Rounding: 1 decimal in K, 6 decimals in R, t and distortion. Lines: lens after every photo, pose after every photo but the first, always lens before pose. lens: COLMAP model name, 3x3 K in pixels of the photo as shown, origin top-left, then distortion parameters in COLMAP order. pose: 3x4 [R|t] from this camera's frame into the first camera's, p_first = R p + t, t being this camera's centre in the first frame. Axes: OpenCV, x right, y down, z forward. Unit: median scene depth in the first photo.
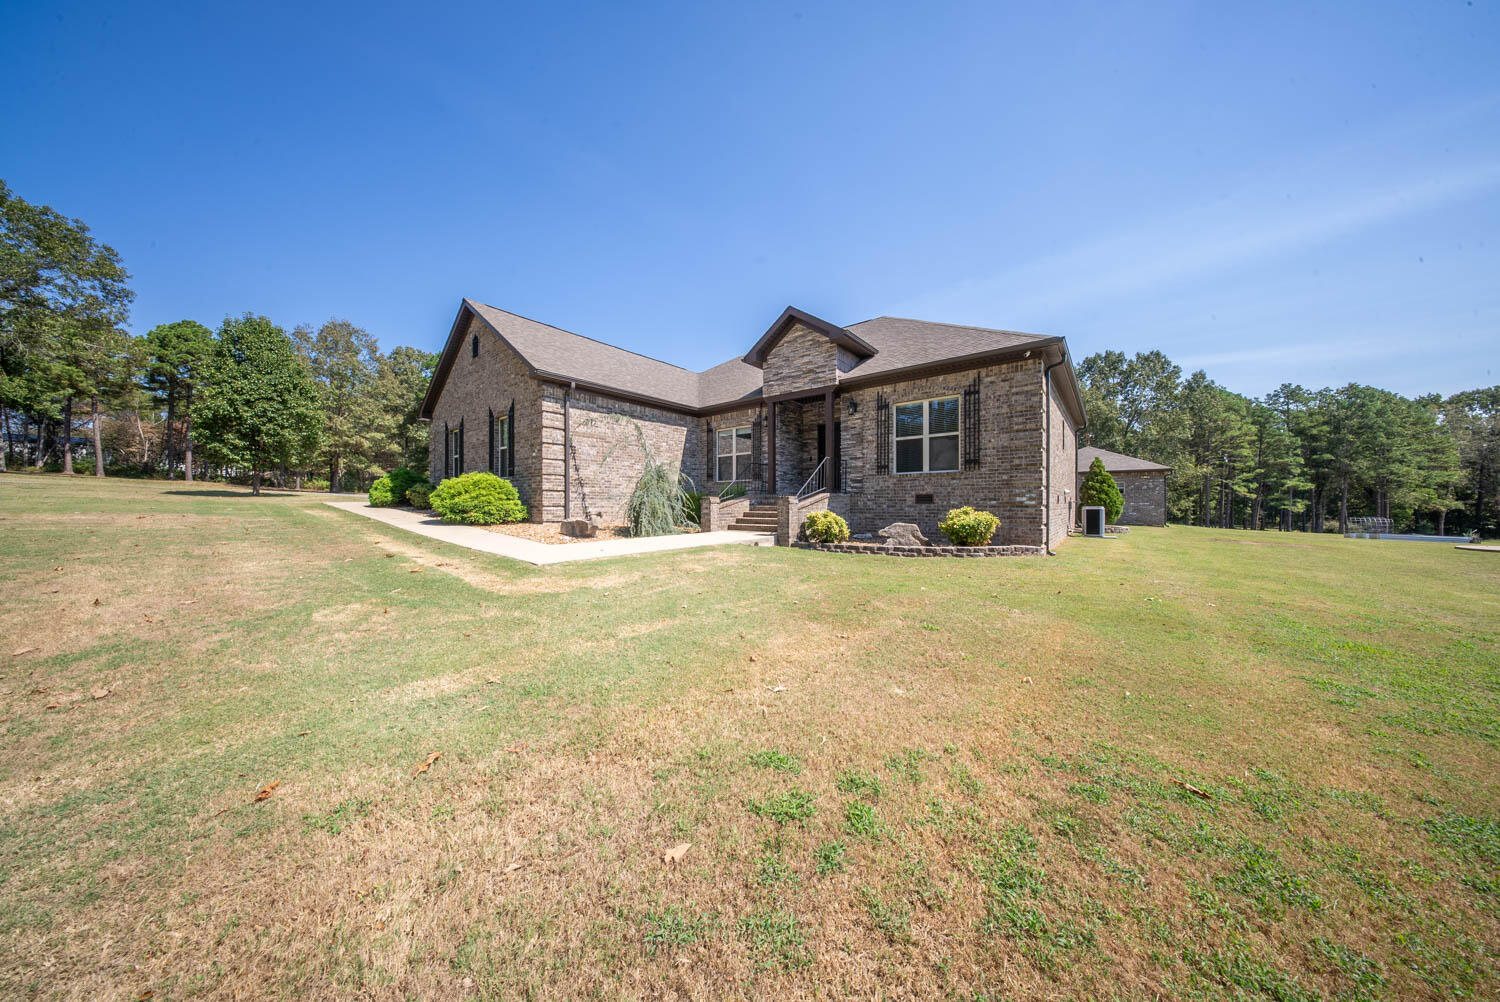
lens RADIAL K [[442.8, 0, 750.0], [0, 442.8, 501.0], [0, 0, 1]] dist [-0.000254, -0.000110]
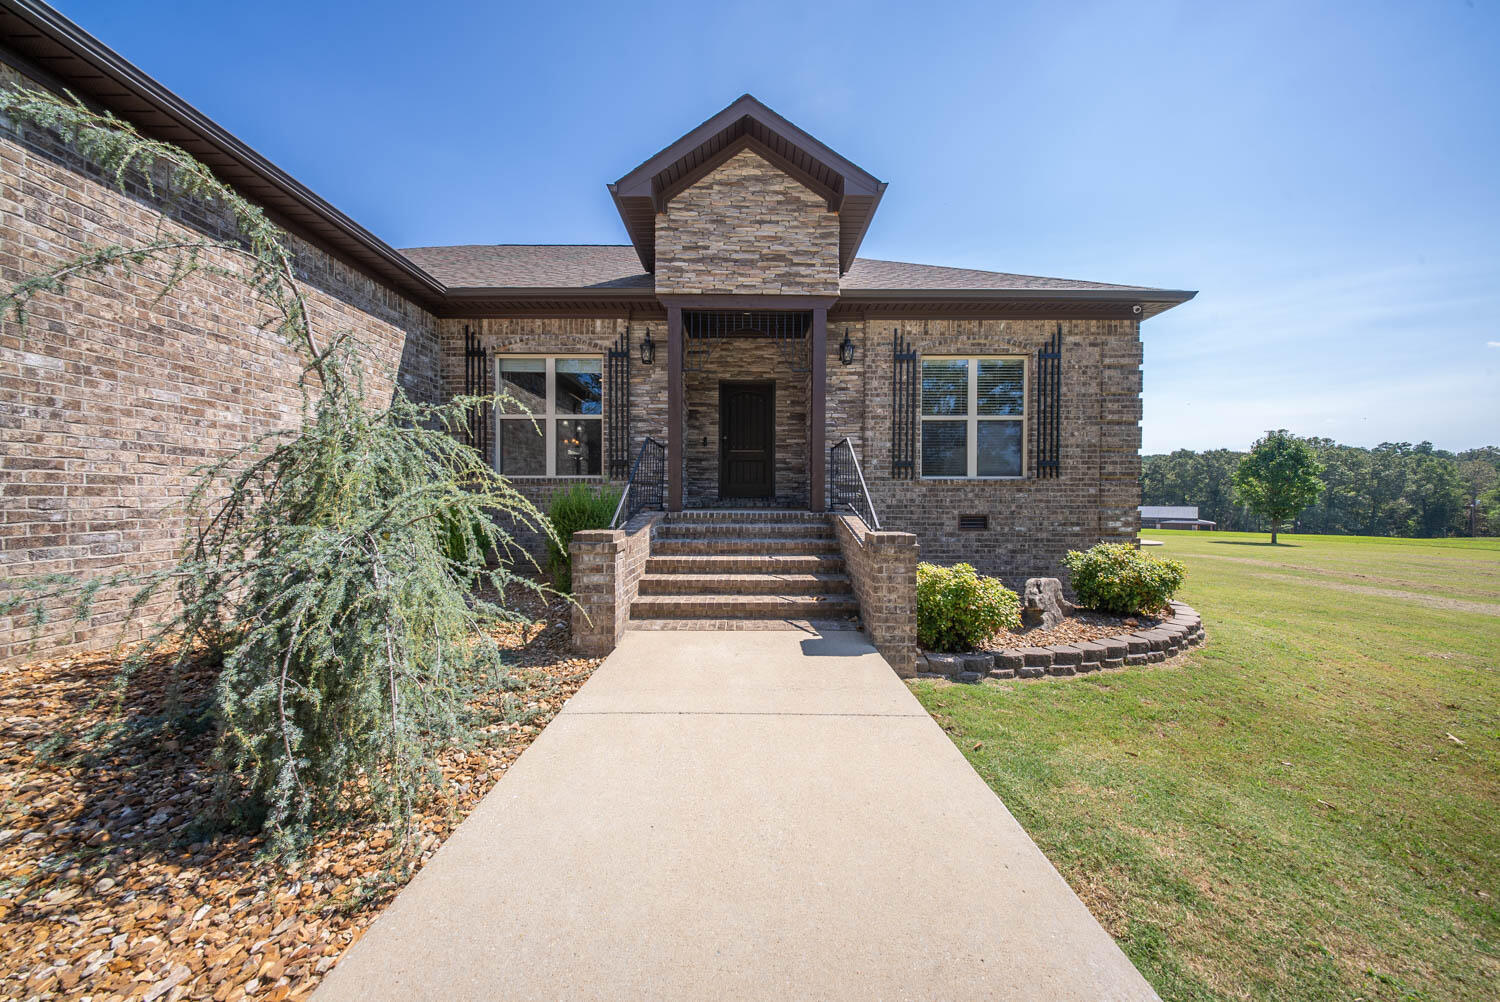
lens RADIAL K [[451.2, 0, 747.8], [0, 451.2, 507.3], [0, 0, 1]] dist [0.007316, -0.000032]
pose [[0.775614, -0.004365, 0.631192, -0.215392], [-0.007486, 0.999842, 0.016114, -0.030757], [-0.631163, -0.017223, 0.775459, 0.676082]]
